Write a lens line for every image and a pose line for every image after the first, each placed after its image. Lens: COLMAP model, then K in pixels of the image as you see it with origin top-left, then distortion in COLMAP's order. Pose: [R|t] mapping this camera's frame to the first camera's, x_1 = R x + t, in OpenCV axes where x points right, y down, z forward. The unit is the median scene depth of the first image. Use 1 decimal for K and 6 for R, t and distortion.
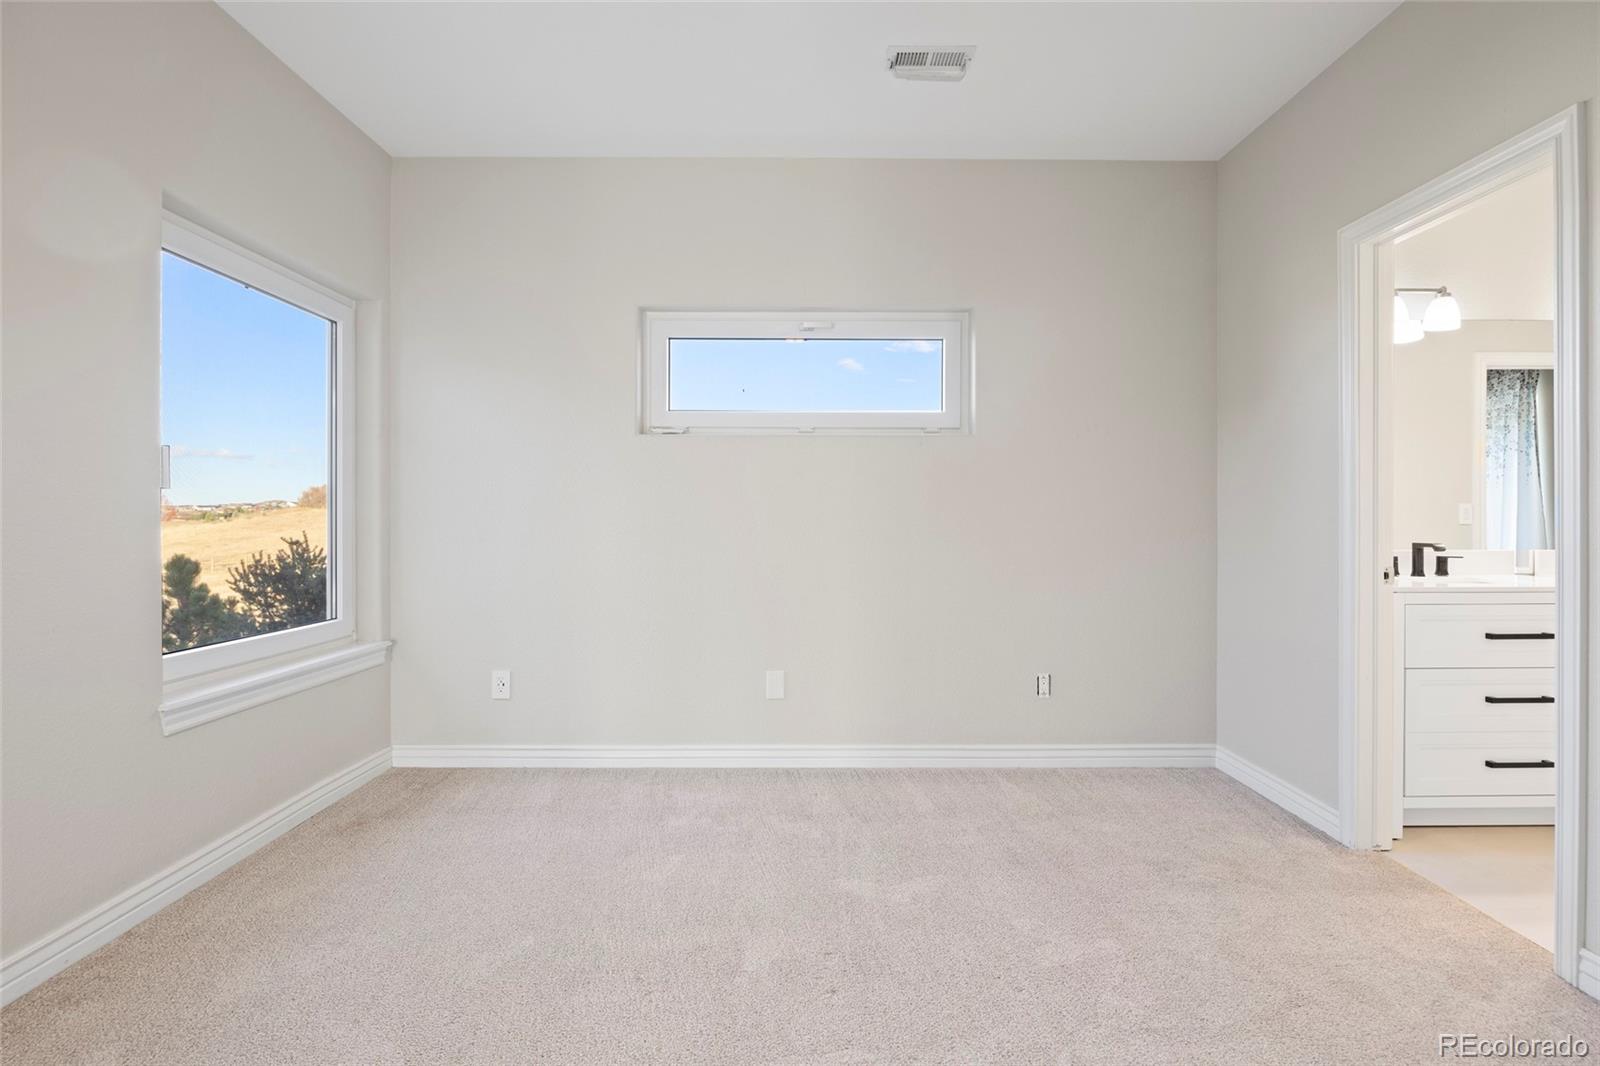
lens RADIAL K [[818.0, 0, 801.4], [0, 818.0, 526.4], [0, 0, 1]] dist [-0.036716, -0.001175]
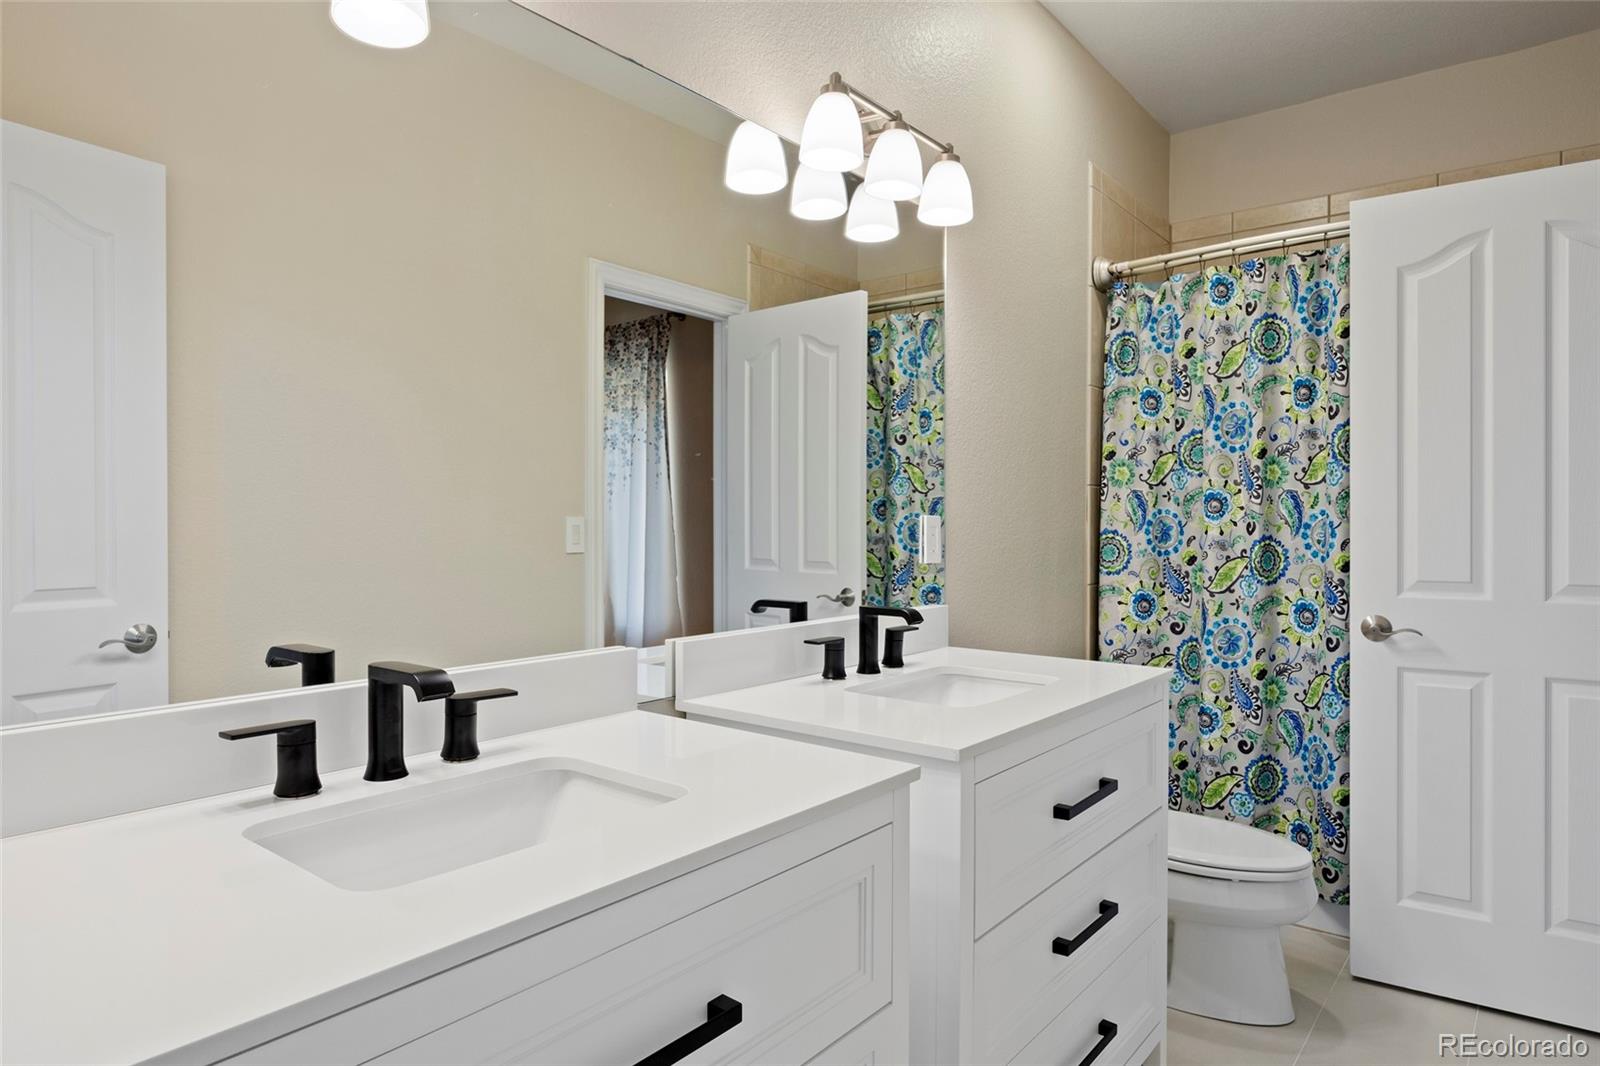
lens RADIAL K [[947.6, 0, 800.5], [0, 947.6, 531.3], [0, 0, 1]] dist [-0.005583, -0.000824]
pose [[0.624442, -0.011800, 0.780982, 0.296800], [0.012031, 0.999913, 0.005489, -0.014697], [-0.780978, 0.005968, 0.624530, 0.330092]]
